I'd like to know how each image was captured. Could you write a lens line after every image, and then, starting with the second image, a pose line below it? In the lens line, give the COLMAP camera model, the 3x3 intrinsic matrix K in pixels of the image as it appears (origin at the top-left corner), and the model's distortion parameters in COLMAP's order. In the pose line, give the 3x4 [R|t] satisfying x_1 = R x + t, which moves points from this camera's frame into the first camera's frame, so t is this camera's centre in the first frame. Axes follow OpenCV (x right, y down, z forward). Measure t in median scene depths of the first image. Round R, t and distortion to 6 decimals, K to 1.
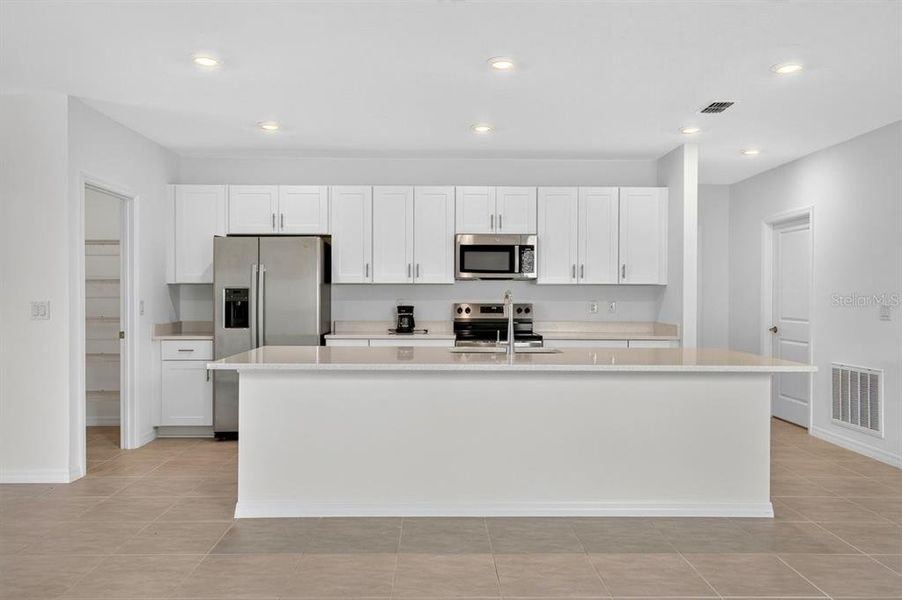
lens RADIAL K [[665.1, 0, 448.1], [0, 665.1, 298.7], [0, 0, 1]] dist [0.004376, -0.000895]
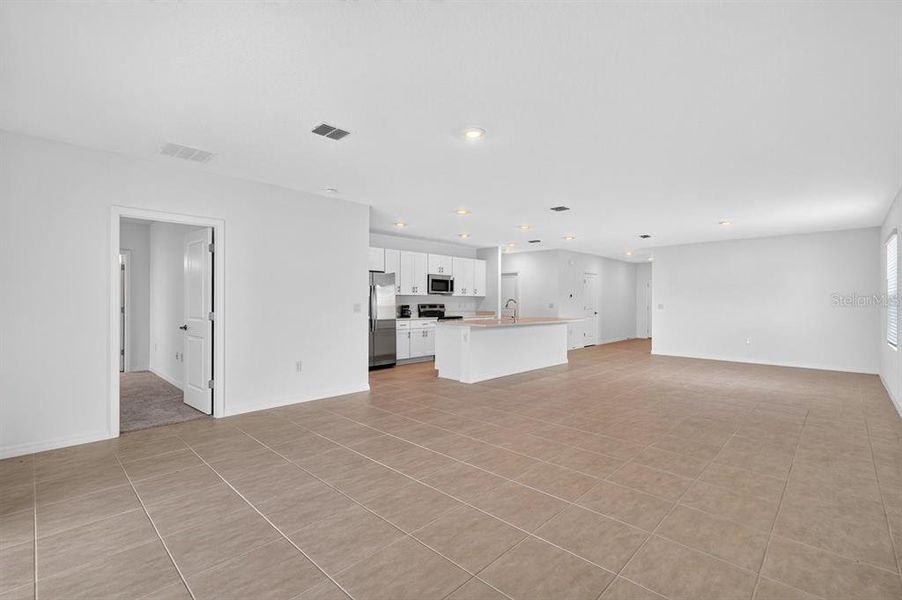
lens RADIAL K [[405.3, 0, 447.9], [0, 405.3, 301.8], [0, 0, 1]] dist [-0.003130, -0.000117]
pose [[0.712121, -0.002313, 0.702052, -0.939936], [0.004432, 0.999989, -0.001202, 0.001646], [-0.702042, 0.003968, 0.712124, -0.061379]]
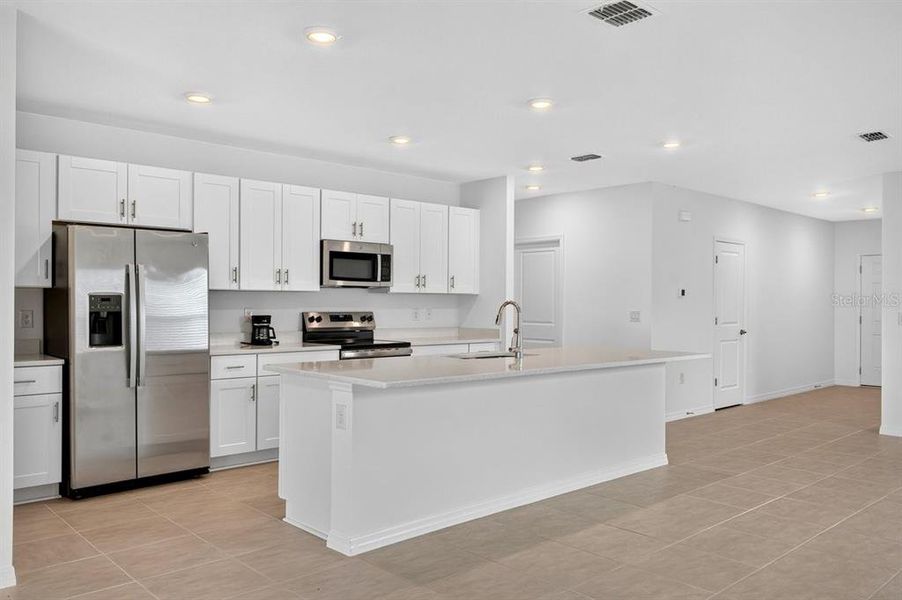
lens RADIAL K [[703.3, 0, 452.5], [0, 703.3, 297.3], [0, 0, 1]] dist [-0.006504, 0.016628]
pose [[0.744517, 0.005787, 0.667578, -0.520380], [0.001388, 0.999947, -0.010216, -0.003590], [-0.667602, 0.008533, 0.744469, 0.128358]]
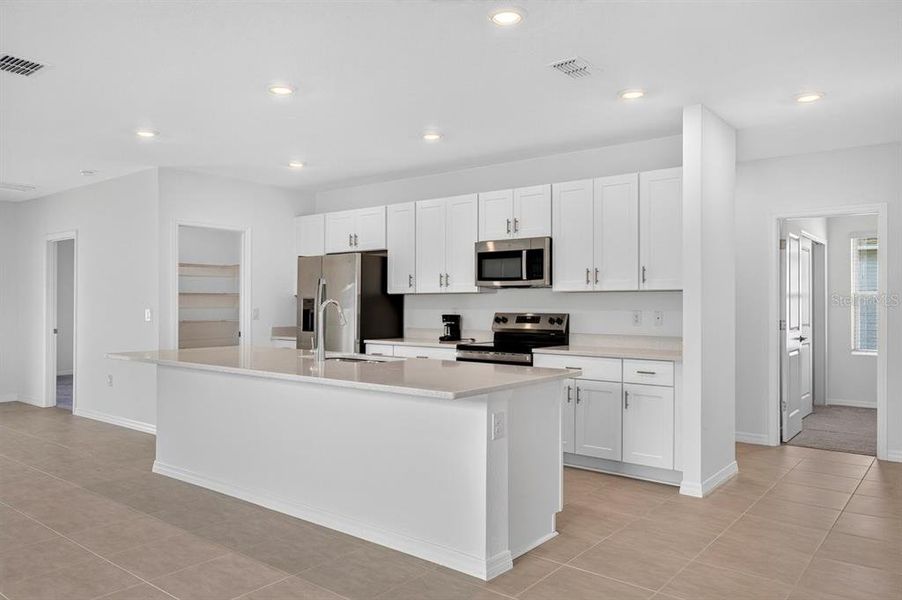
lens RADIAL K [[665.1, 0, 448.0], [0, 665.1, 305.3], [0, 0, 1]] dist [0.004376, -0.000895]
pose [[0.763898, -0.000651, -0.645337, 0.610225], [-0.001389, 0.999996, -0.002653, -0.000846], [0.645336, 0.002923, 0.763893, 0.222363]]
